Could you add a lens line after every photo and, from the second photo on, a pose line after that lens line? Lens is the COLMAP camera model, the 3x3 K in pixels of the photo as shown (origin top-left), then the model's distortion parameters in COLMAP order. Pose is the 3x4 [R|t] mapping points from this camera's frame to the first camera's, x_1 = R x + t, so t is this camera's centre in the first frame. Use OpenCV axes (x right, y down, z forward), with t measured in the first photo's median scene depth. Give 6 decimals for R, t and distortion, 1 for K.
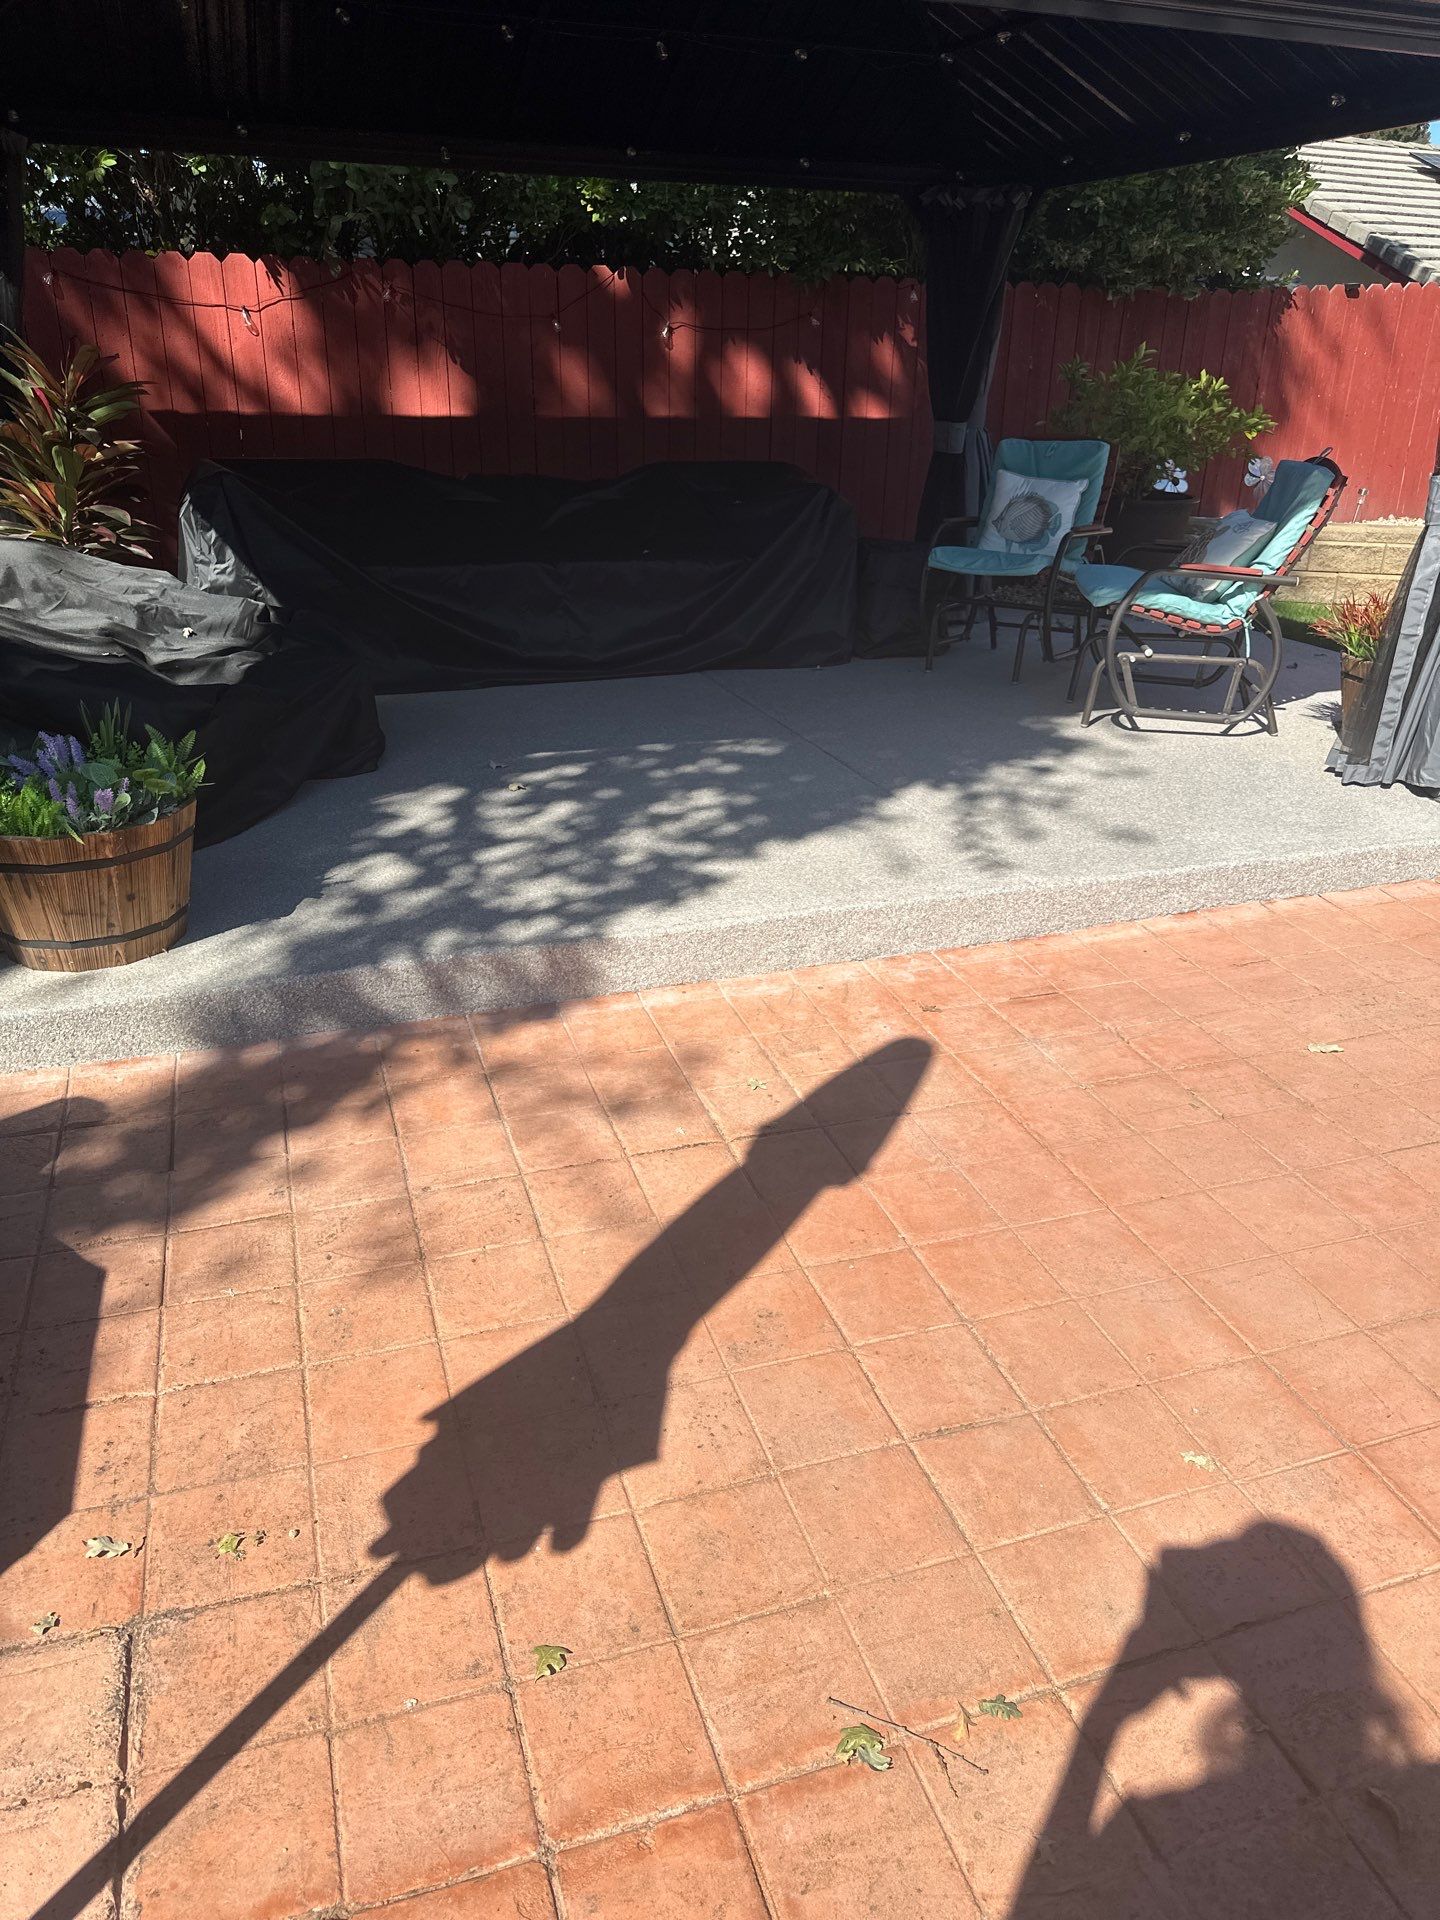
lens RADIAL K [[1330.2, 0, 720.0], [0, 1330.2, 960.0], [0, 0, 1]] dist [0.177123, -0.393500]
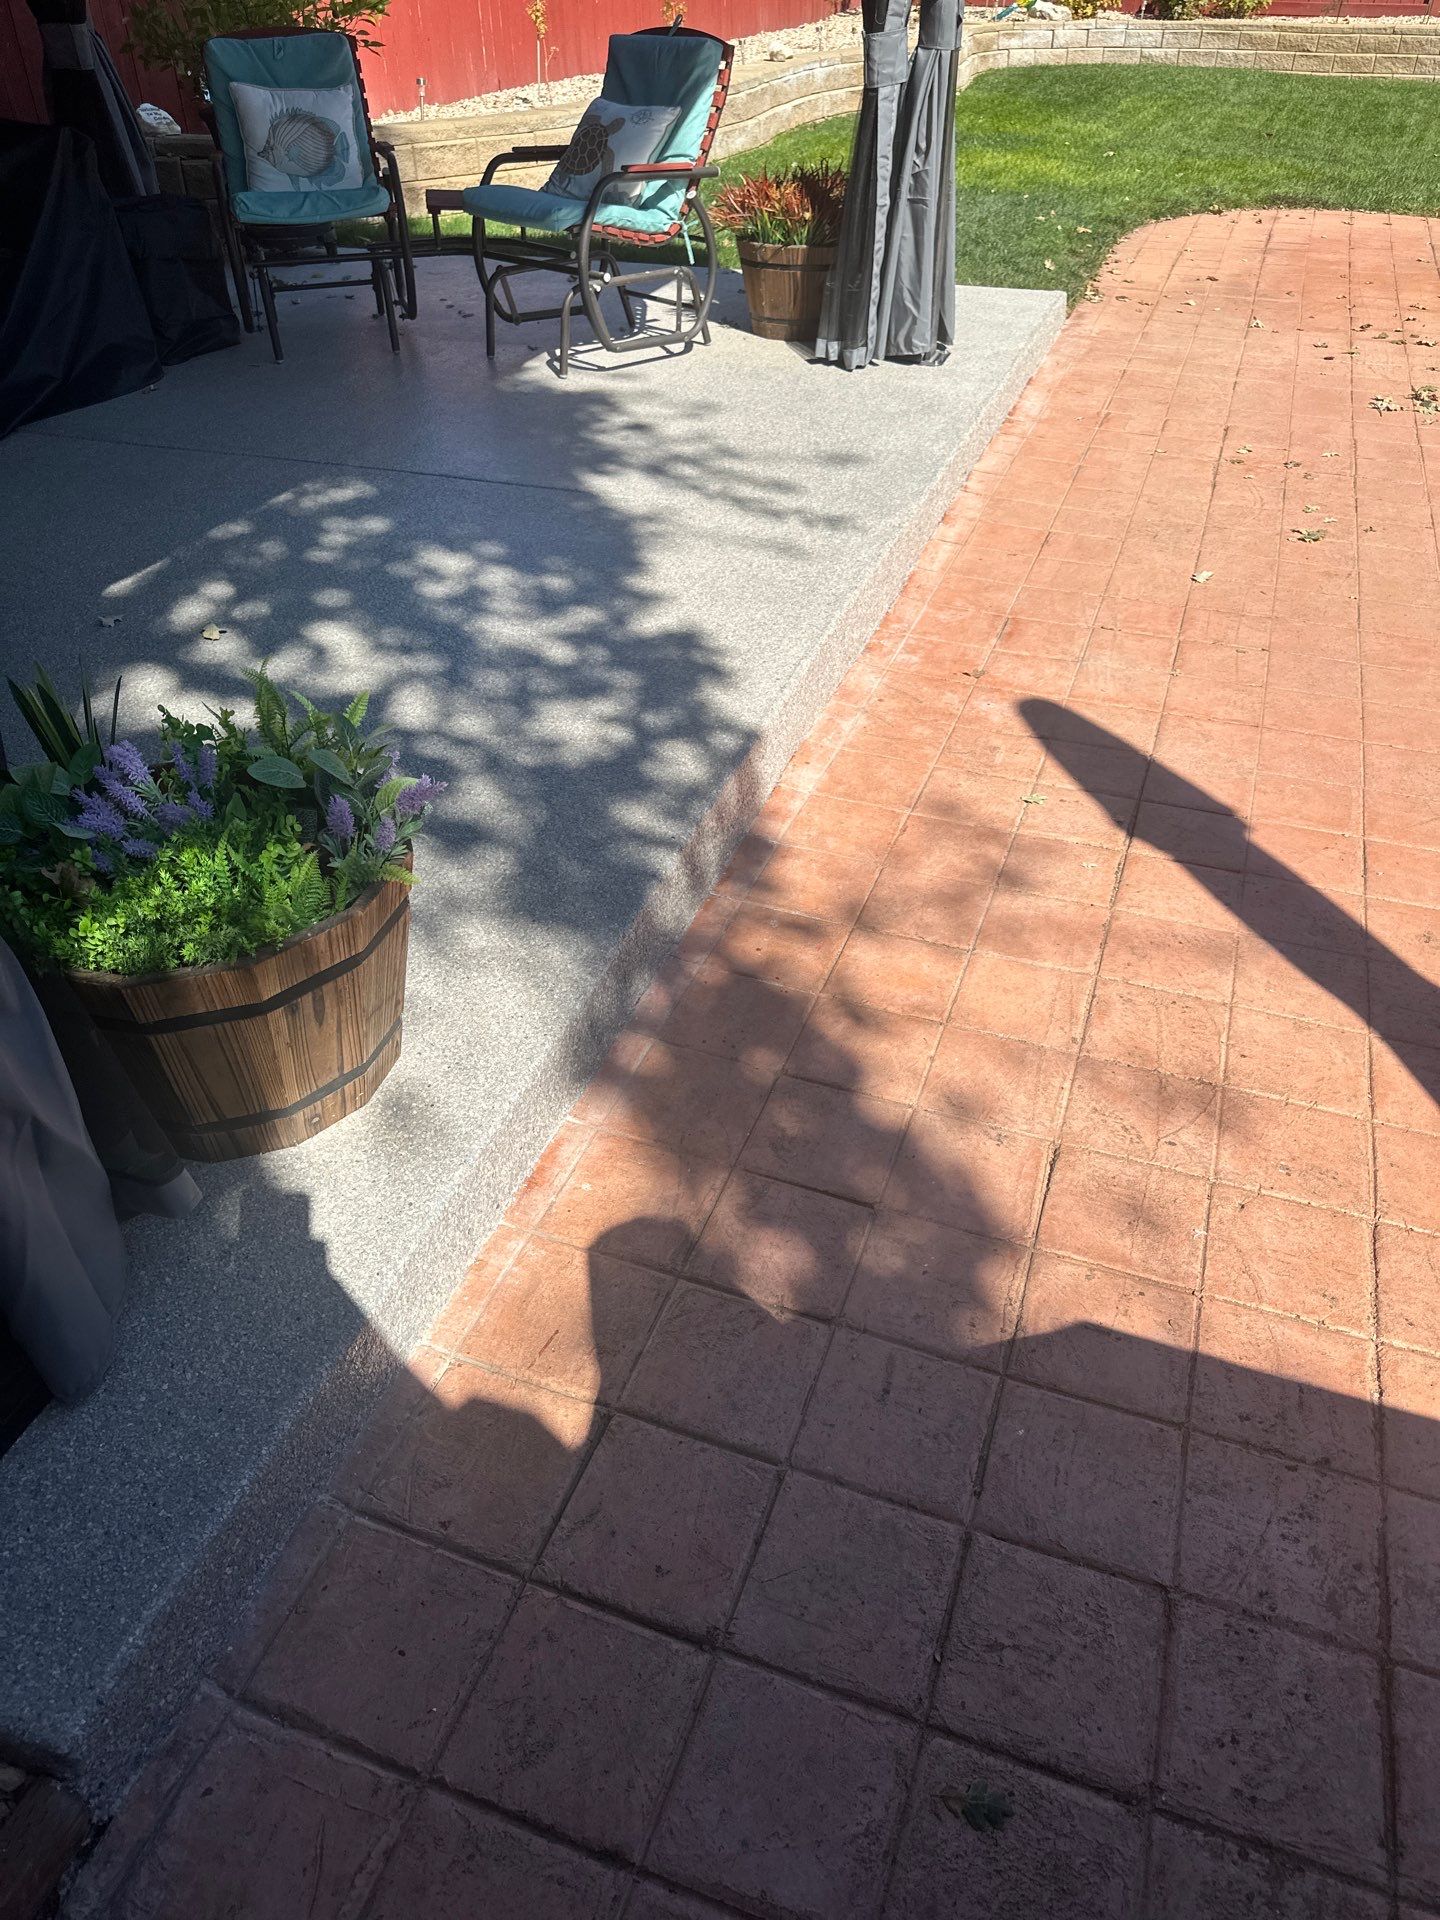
lens RADIAL K [[1332.9, 0, 720.0], [0, 1332.9, 960.0], [0, 0, 1]] dist [0.036022, -0.052129]
pose [[0.629117, -0.490145, 0.603298, -0.560513], [0.332084, 0.871220, 0.361520, -0.168119], [-0.702803, -0.027093, 0.710869, 0.372343]]
